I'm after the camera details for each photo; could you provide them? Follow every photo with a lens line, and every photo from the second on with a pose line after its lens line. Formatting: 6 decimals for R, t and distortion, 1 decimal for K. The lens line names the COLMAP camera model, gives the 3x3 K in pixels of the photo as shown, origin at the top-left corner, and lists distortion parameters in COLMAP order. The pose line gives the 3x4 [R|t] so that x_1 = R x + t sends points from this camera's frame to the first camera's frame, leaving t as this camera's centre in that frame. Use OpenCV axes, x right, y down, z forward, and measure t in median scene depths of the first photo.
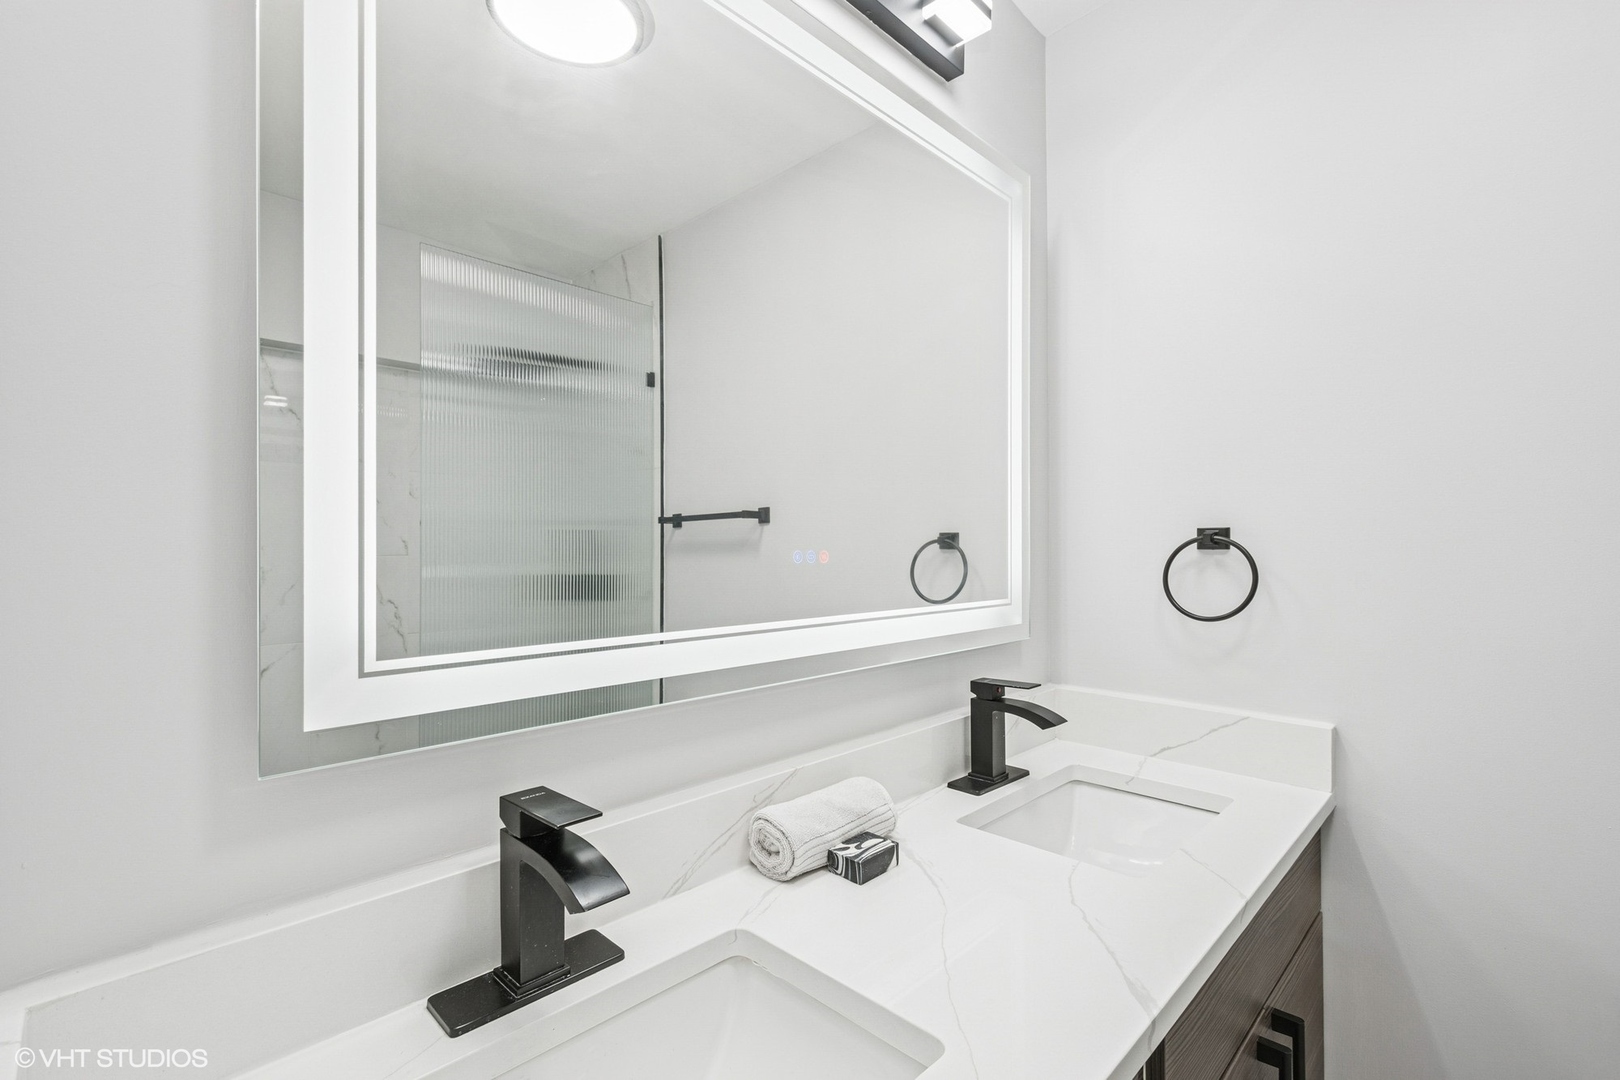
lens RADIAL K [[720.2, 0, 820.8], [0, 720.2, 540.9], [0, 0, 1]] dist [-0.010985, 0.000388]
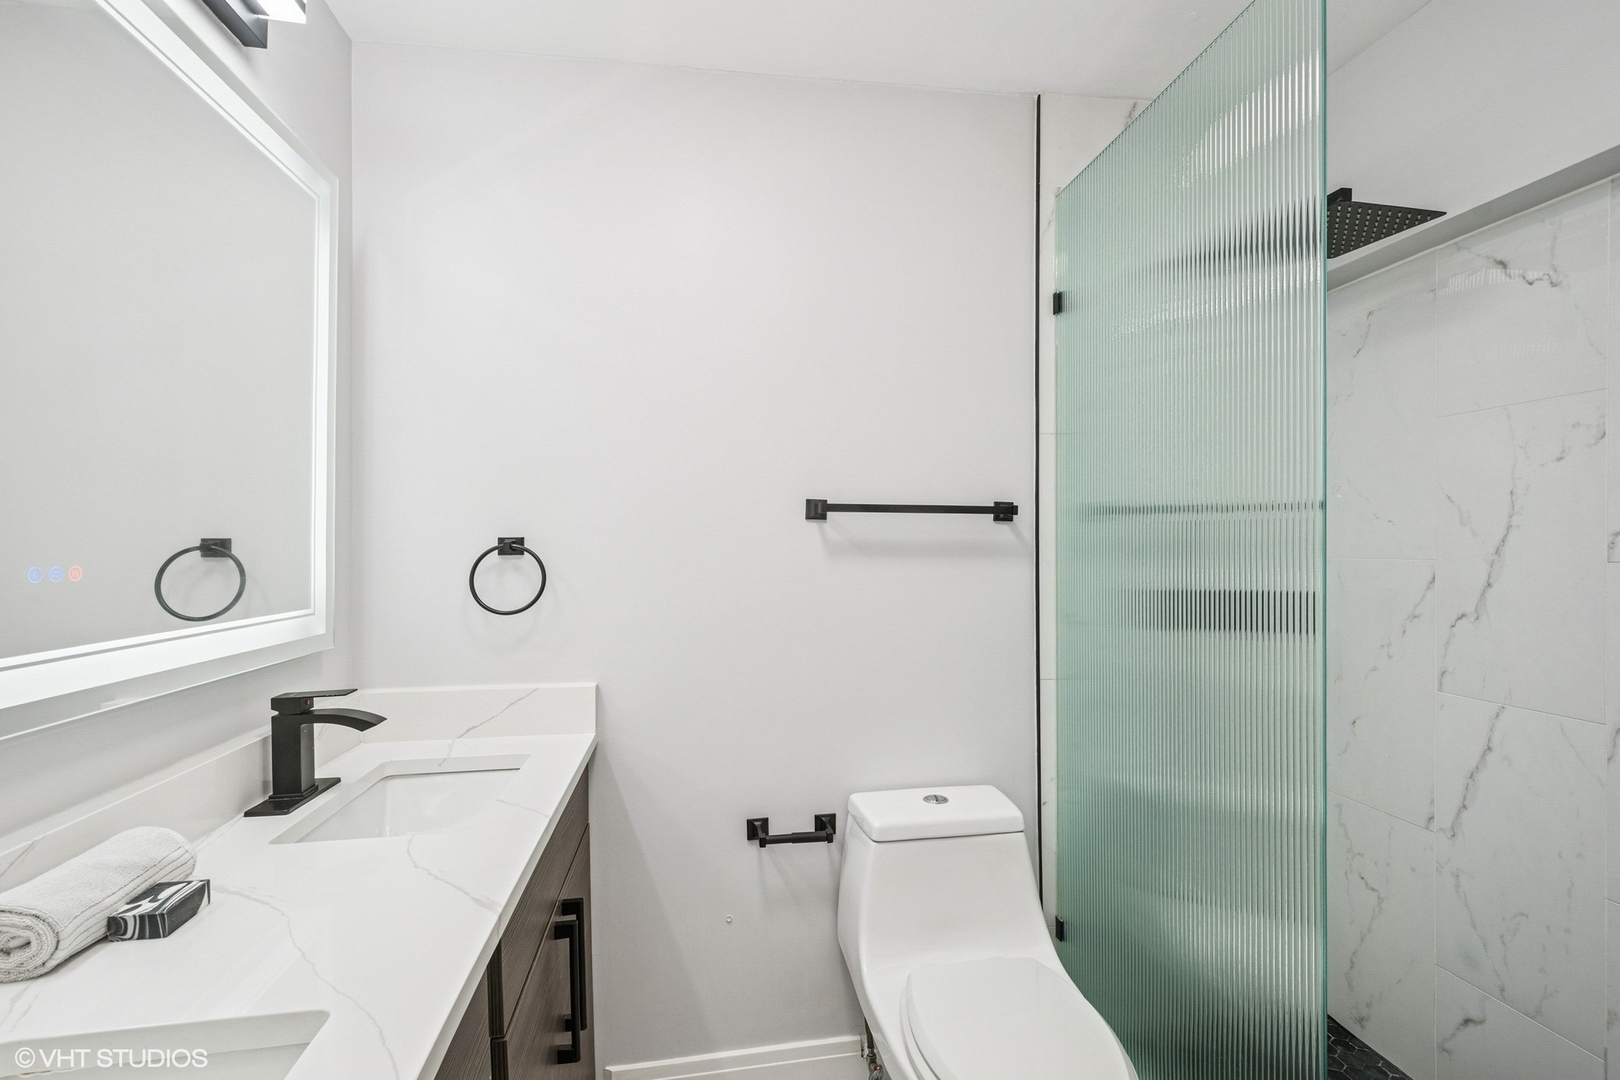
lens RADIAL K [[720.2, 0, 820.8], [0, 720.2, 540.9], [0, 0, 1]] dist [-0.010985, 0.000388]
pose [[0.577587, 0.003081, 0.816323, -0.151225], [-0.002501, 0.999995, -0.002005, -0.011982], [-0.816325, -0.000883, 0.577592, -0.136918]]
